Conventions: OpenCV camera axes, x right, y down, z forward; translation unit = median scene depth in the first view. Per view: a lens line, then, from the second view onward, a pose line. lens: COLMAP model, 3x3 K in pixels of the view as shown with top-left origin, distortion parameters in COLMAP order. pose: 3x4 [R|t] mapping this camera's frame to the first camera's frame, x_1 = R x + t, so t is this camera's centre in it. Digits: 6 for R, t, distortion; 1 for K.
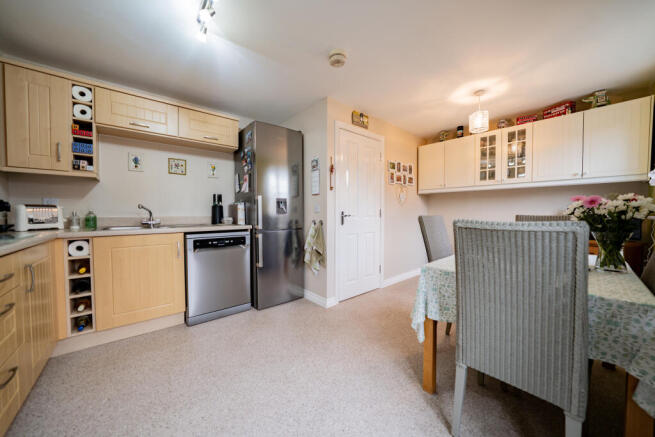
lens RADIAL K [[229.1, 0, 324.8], [0, 229.1, 216.4], [0, 0, 1]] dist [-0.018924, 0.000013]
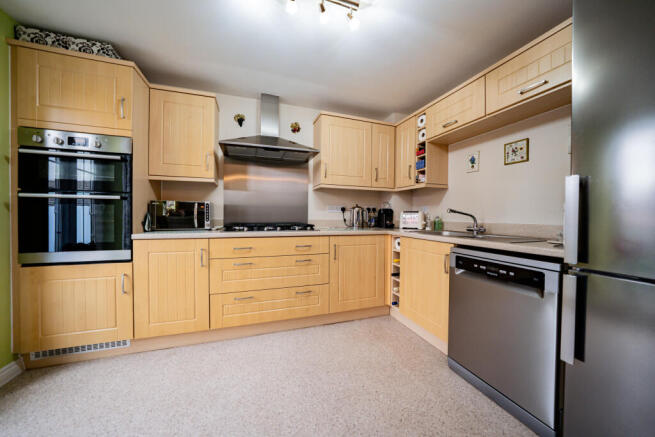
lens RADIAL K [[229.1, 0, 329.7], [0, 229.1, 217.9], [0, 0, 1]] dist [-0.018924, 0.000013]
pose [[-0.354946, 0.006747, -0.934862, 0.252857], [-0.028750, 0.999422, 0.018129, -0.018816], [0.934444, 0.033312, -0.354547, 0.907108]]
